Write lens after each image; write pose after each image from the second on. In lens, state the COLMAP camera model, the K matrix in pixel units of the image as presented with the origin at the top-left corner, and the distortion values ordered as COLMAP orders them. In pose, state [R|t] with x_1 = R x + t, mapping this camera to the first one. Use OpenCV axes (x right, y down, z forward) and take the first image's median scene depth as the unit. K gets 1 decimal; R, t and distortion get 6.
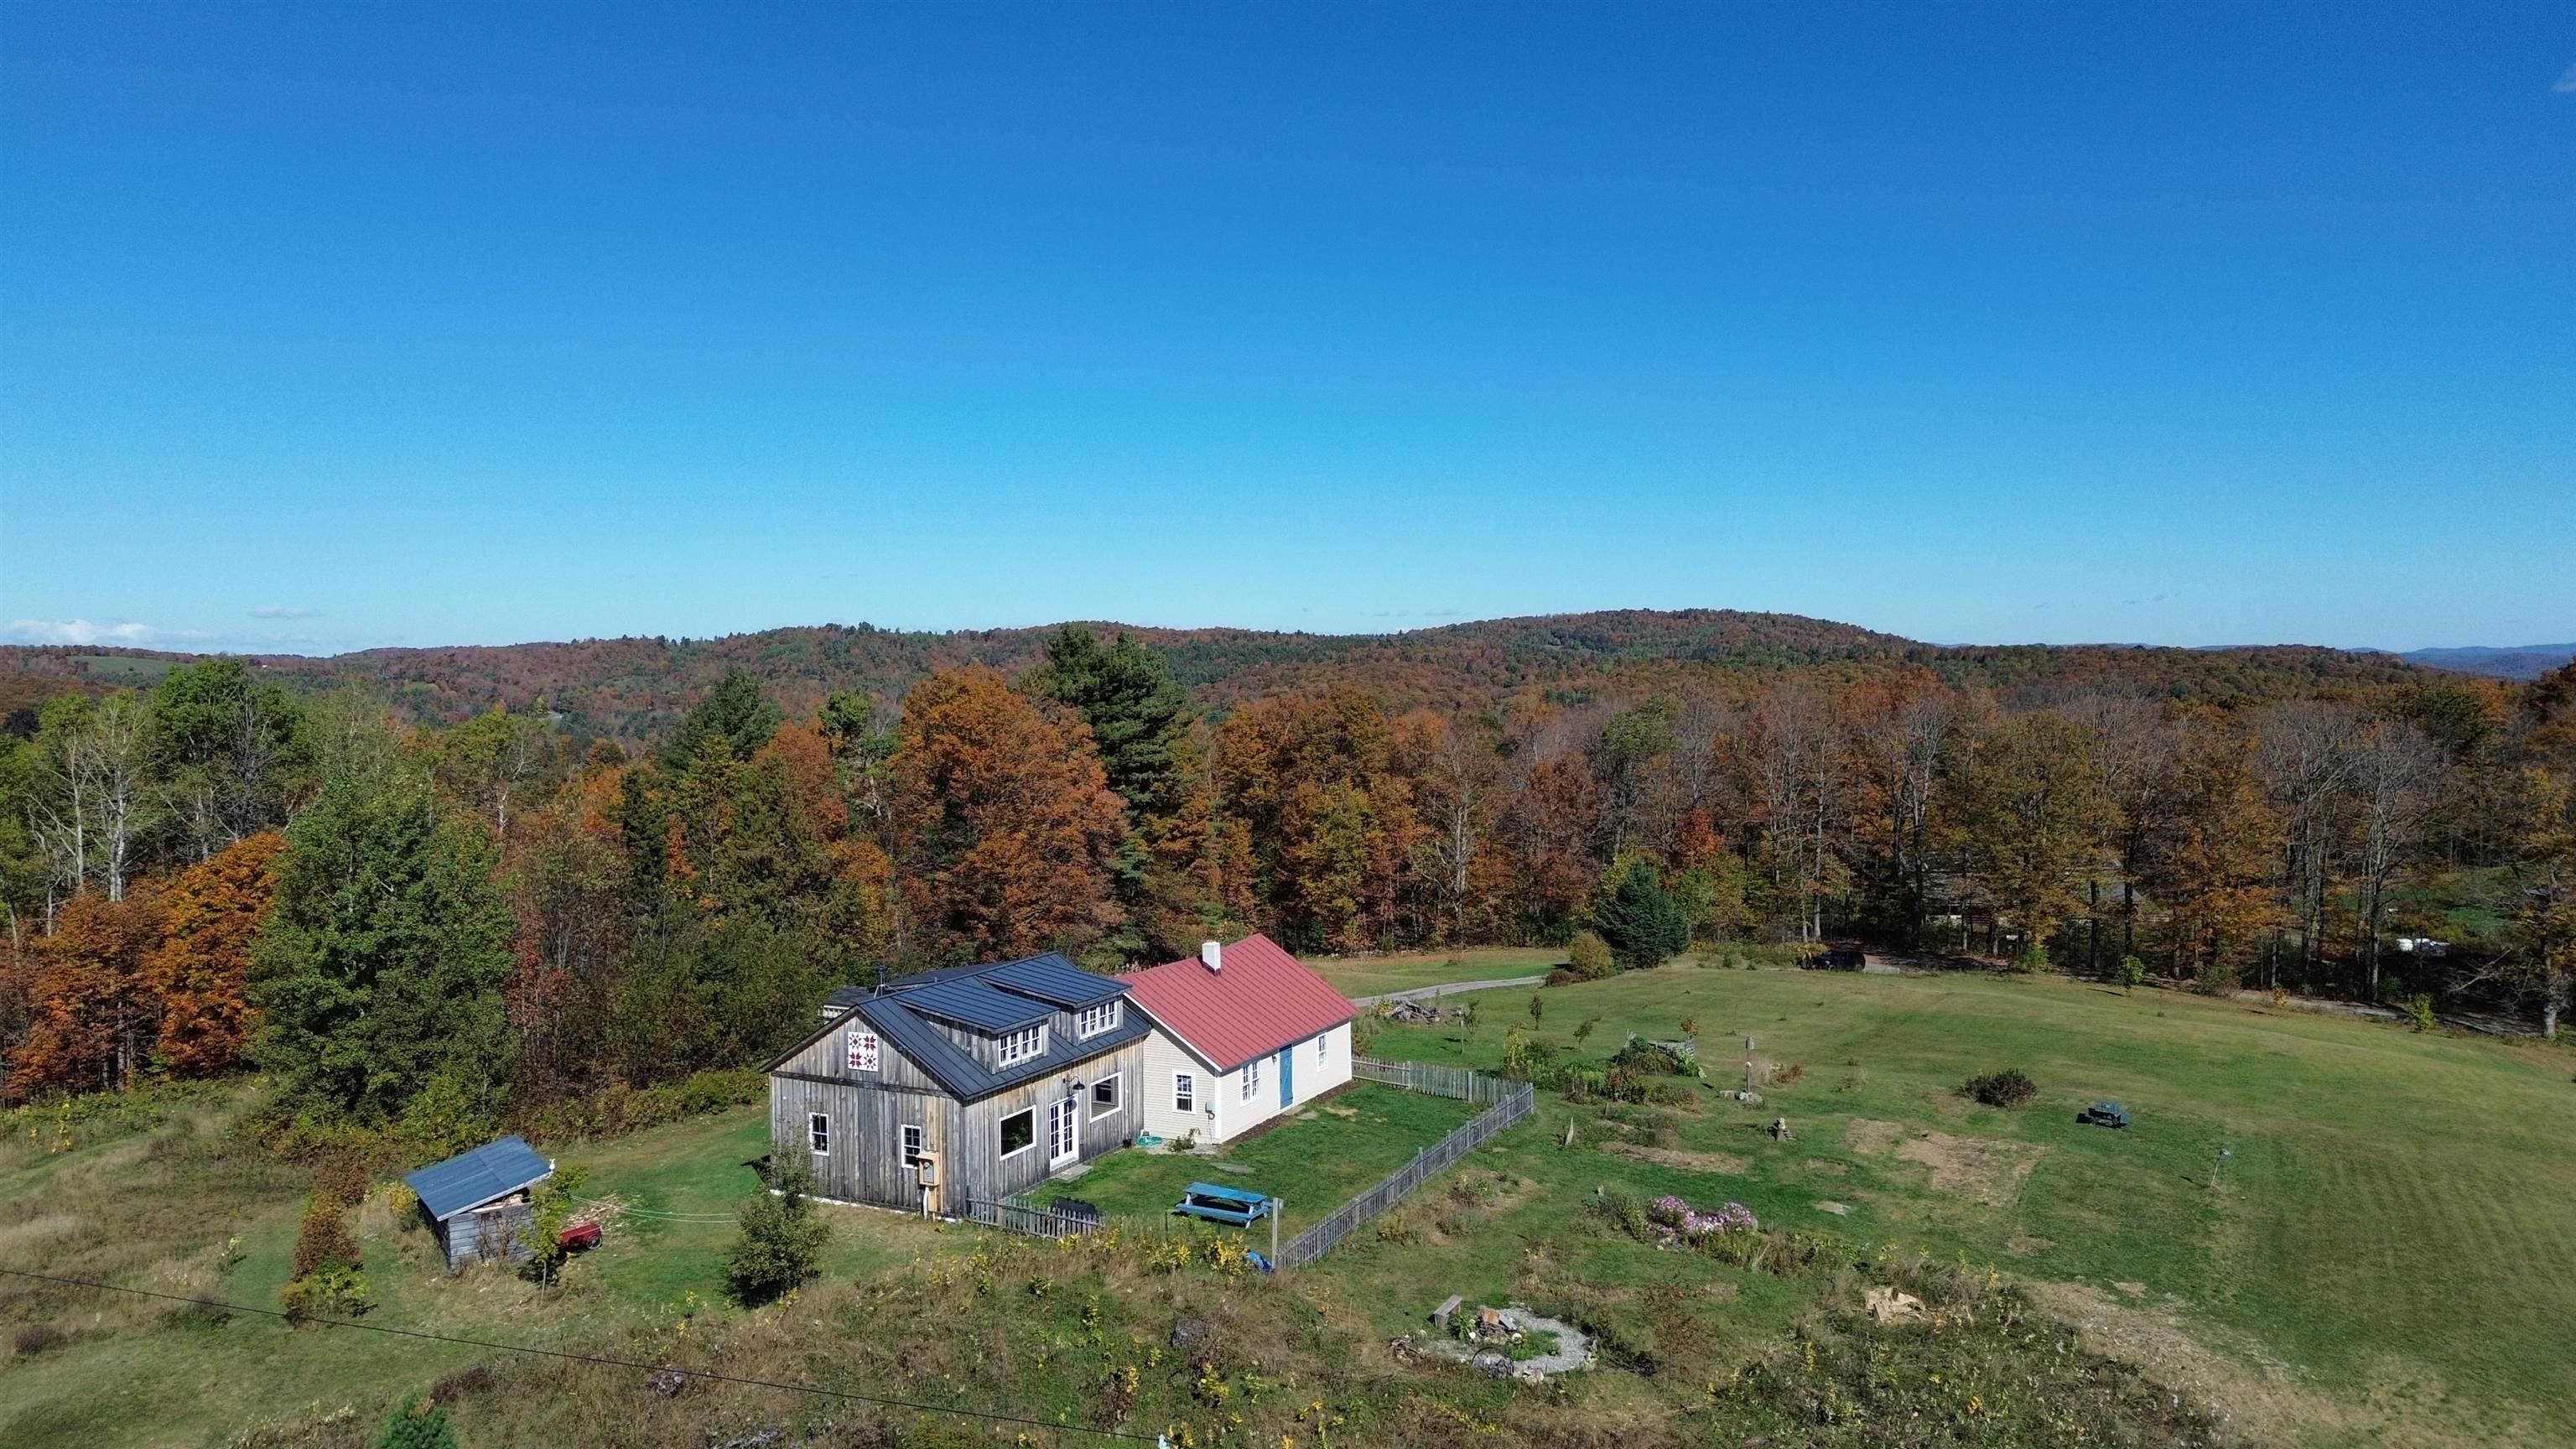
lens RADIAL K [[1812.9, 0, 1294.8], [0, 1812.9, 724.7], [0, 0, 1]] dist [0.091678, -0.090884]
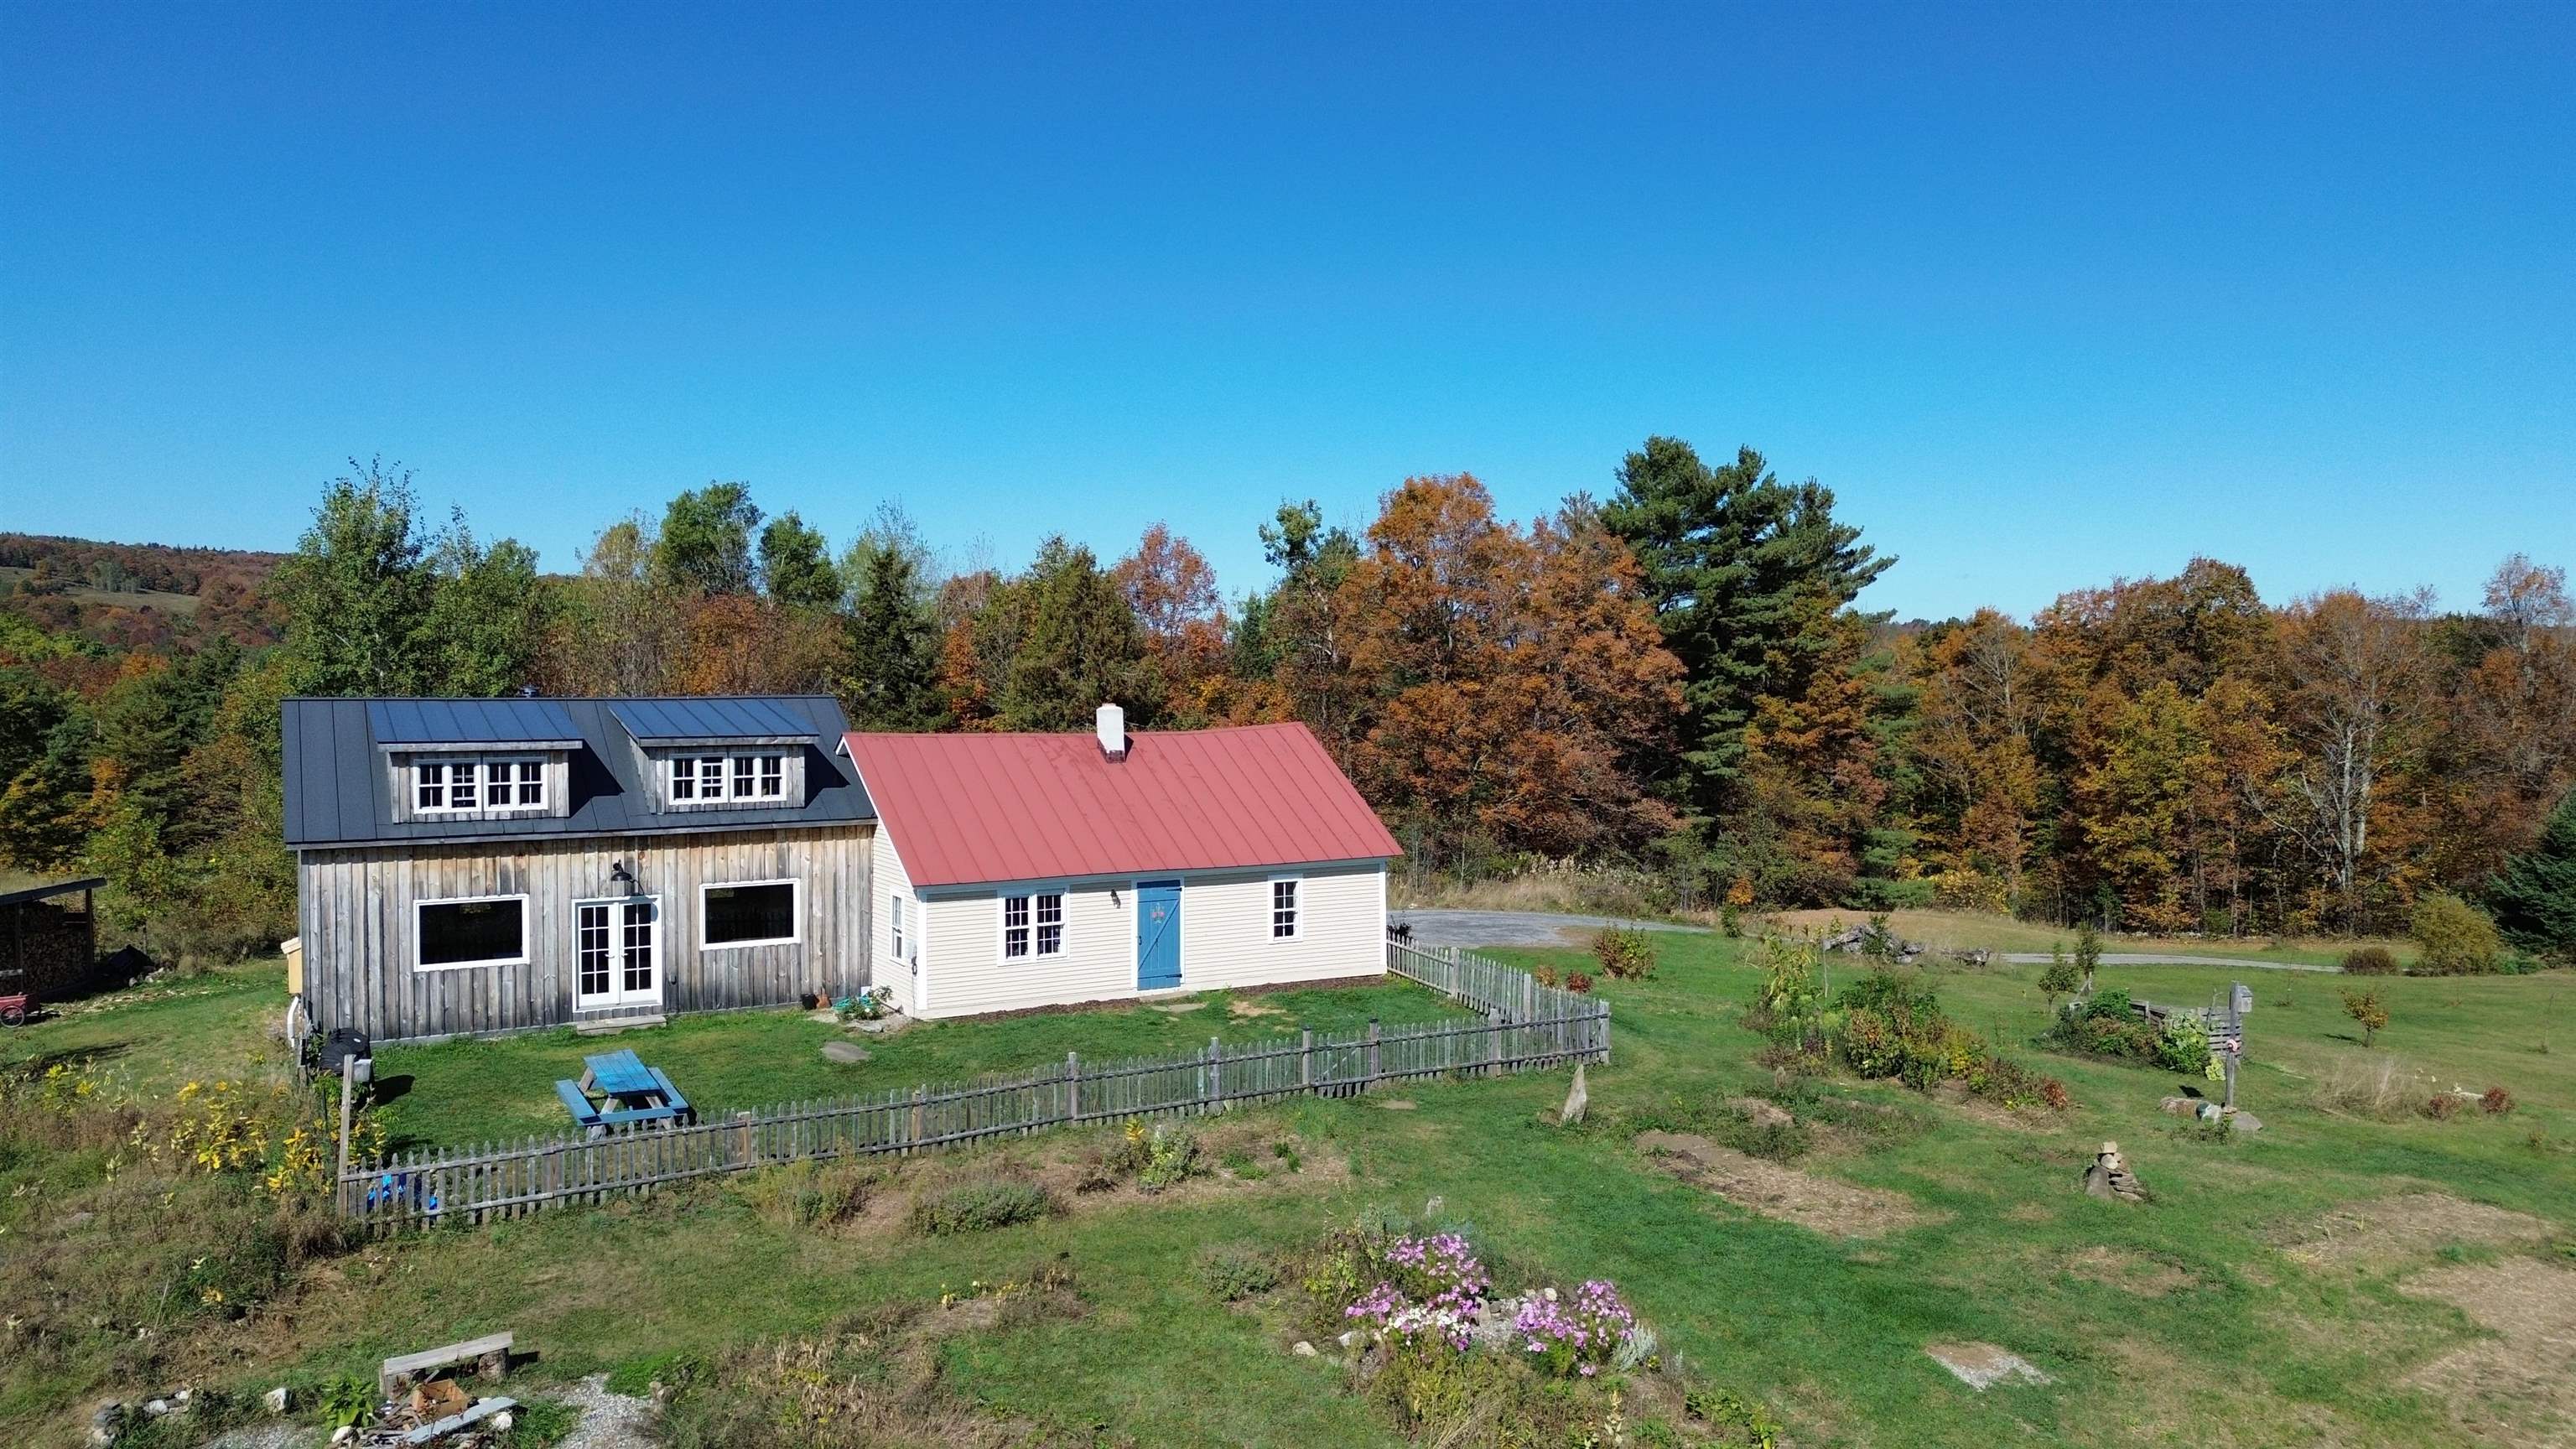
lens RADIAL K [[1813.9, 0, 1288.5], [0, 1813.9, 726.9], [0, 0, 1]] dist [0.068008, -0.057889]
pose [[0.831073, 0.026427, -0.555535, 0.309001], [-0.027128, 0.999608, 0.006968, 0.113645], [0.555501, 0.009279, 0.831464, 0.508709]]
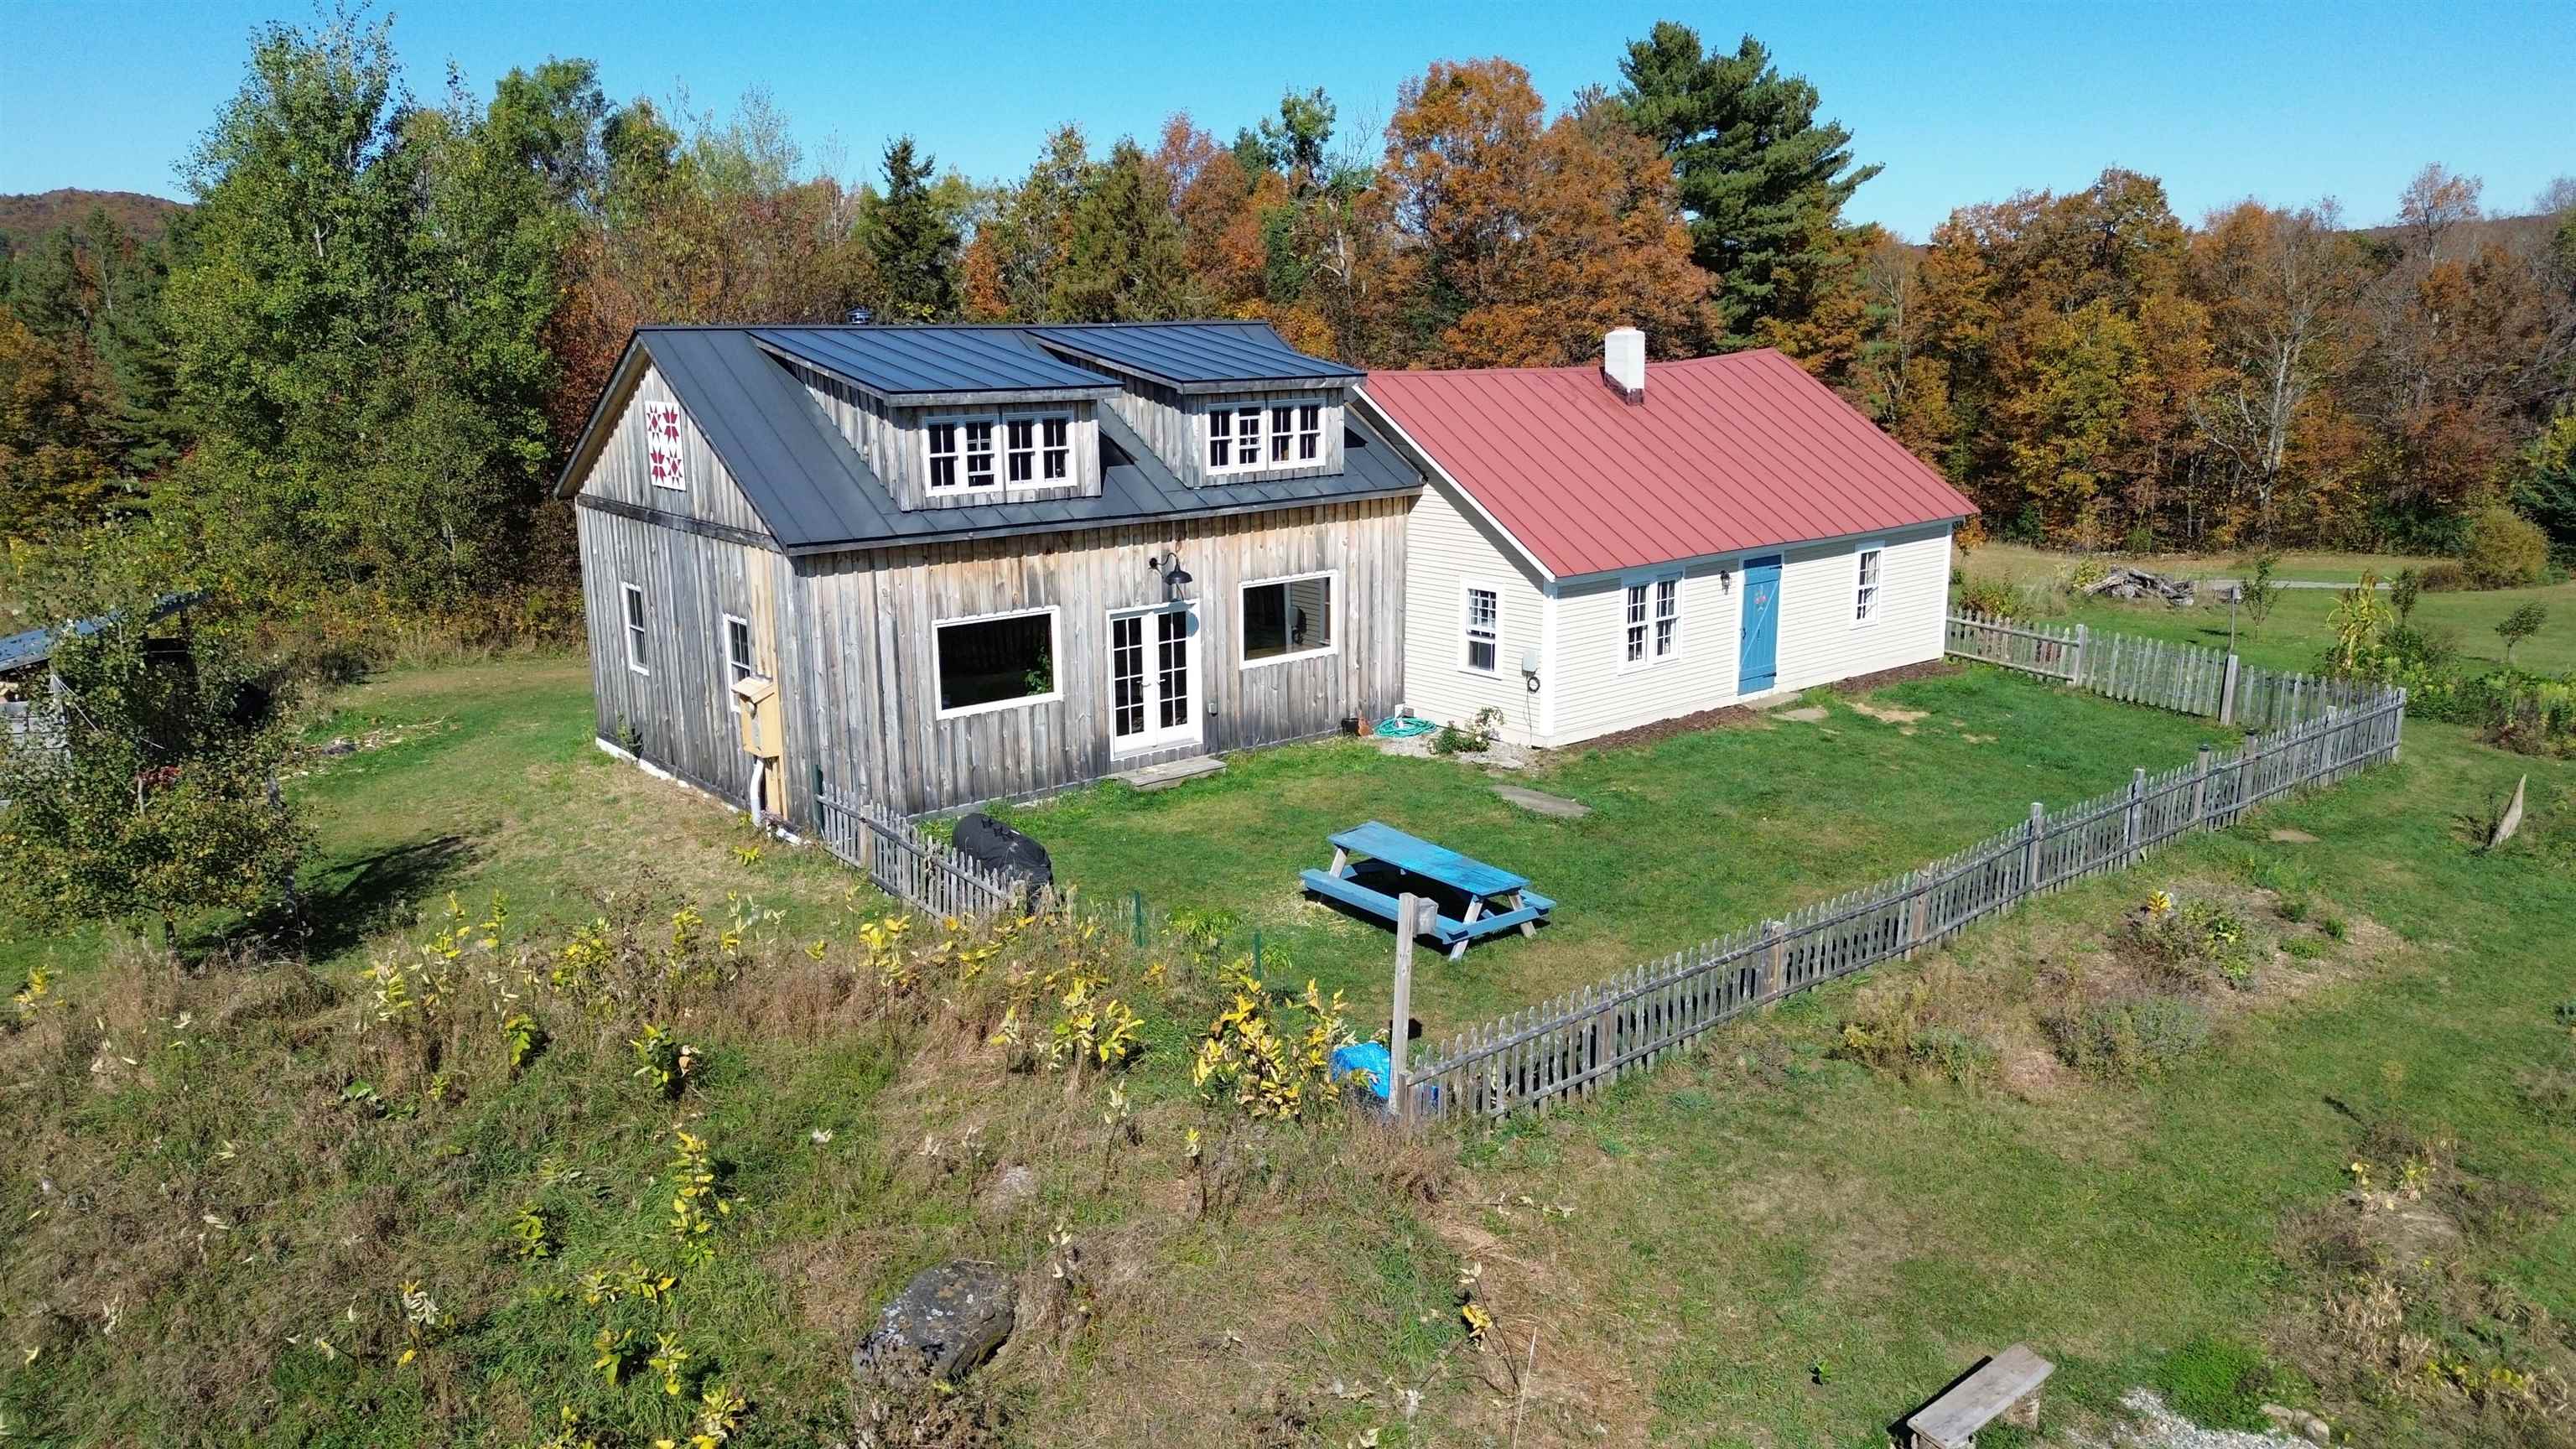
lens RADIAL K [[1812.9, 0, 1294.8], [0, 1812.9, 724.7], [0, 0, 1]] dist [0.091678, -0.090884]
pose [[0.921192, 0.090958, -0.378329, 0.056311], [-0.015269, 0.979995, 0.198434, 0.119450], [0.388809, -0.177019, 0.904152, 0.501435]]
